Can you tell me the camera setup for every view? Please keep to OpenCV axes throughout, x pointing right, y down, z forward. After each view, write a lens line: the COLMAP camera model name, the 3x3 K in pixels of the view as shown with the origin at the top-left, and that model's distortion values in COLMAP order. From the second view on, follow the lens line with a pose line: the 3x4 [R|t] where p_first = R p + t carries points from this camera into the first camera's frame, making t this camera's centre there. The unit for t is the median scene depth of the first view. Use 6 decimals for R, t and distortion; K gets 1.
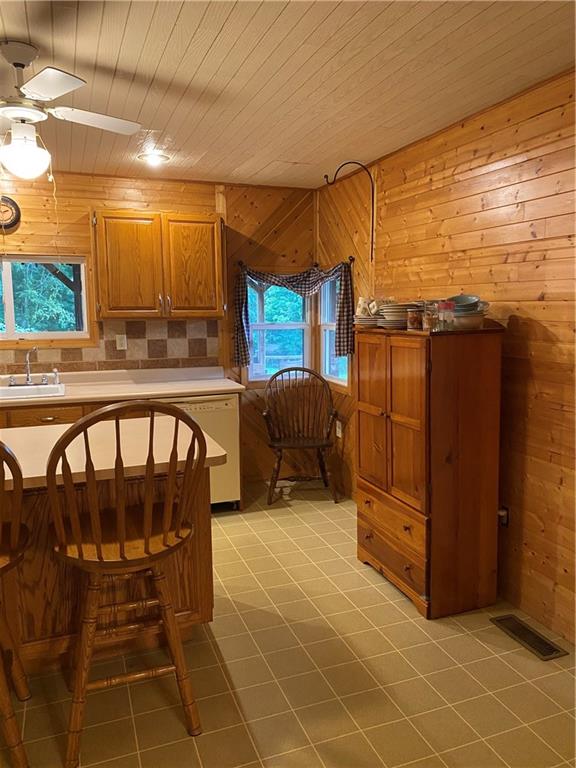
lens RADIAL K [[585.9, 0, 291.4], [0, 585.9, 381.6], [0, 0, 1]] dist [0.107531, -0.203739]
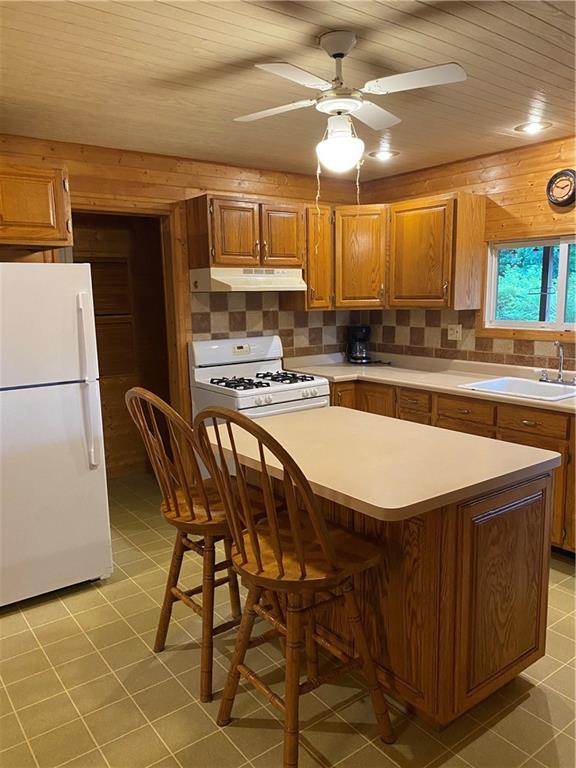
lens RADIAL K [[589.0, 0, 288.0], [0, 589.0, 384.0], [0, 0, 1]] dist [0.132257, -0.213485]
pose [[0.276179, 0.148640, -0.949543, 0.282188], [-0.108957, 0.986442, 0.122725, -0.055834], [0.954910, 0.069566, 0.288629, 0.341750]]
